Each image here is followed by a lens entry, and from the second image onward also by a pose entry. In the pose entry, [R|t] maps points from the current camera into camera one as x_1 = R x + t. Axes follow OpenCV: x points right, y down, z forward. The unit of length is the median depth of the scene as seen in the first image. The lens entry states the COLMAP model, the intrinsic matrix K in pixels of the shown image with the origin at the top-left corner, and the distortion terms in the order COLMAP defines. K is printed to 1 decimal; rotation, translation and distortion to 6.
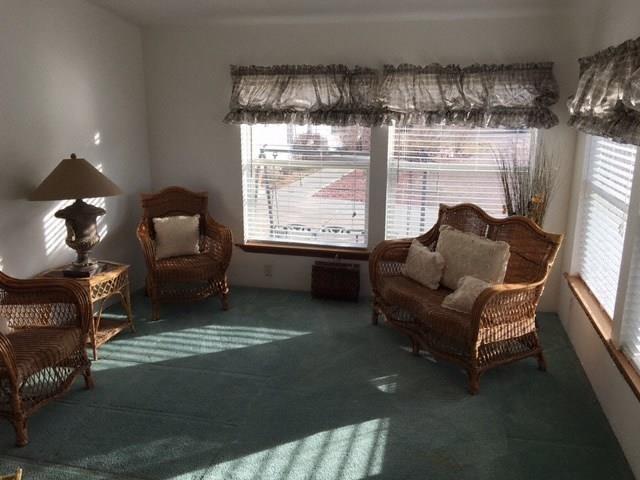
lens RADIAL K [[540.0, 0, 318.6], [0, 540.0, 233.1], [0, 0, 1]] dist [0.063281, -0.103204]
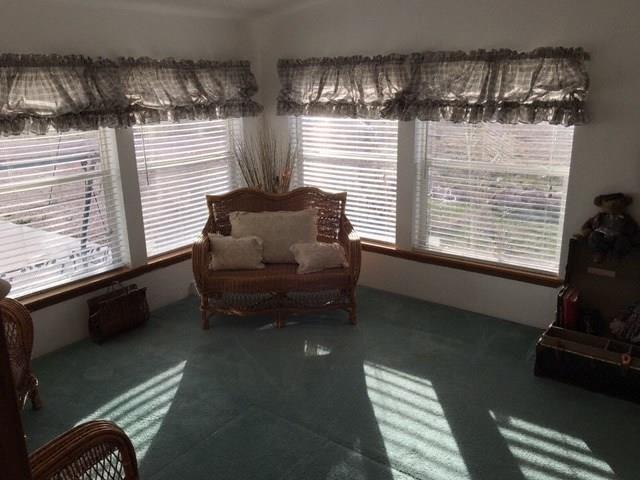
lens RADIAL K [[540.0, 0, 316.8], [0, 540.0, 245.2], [0, 0, 1]] dist [0.063281, -0.103204]
pose [[0.397786, -0.274154, 0.875560, -0.621352], [0.242388, 0.951808, 0.187906, -0.107516], [-0.884881, 0.137479, 0.445068, 0.363131]]
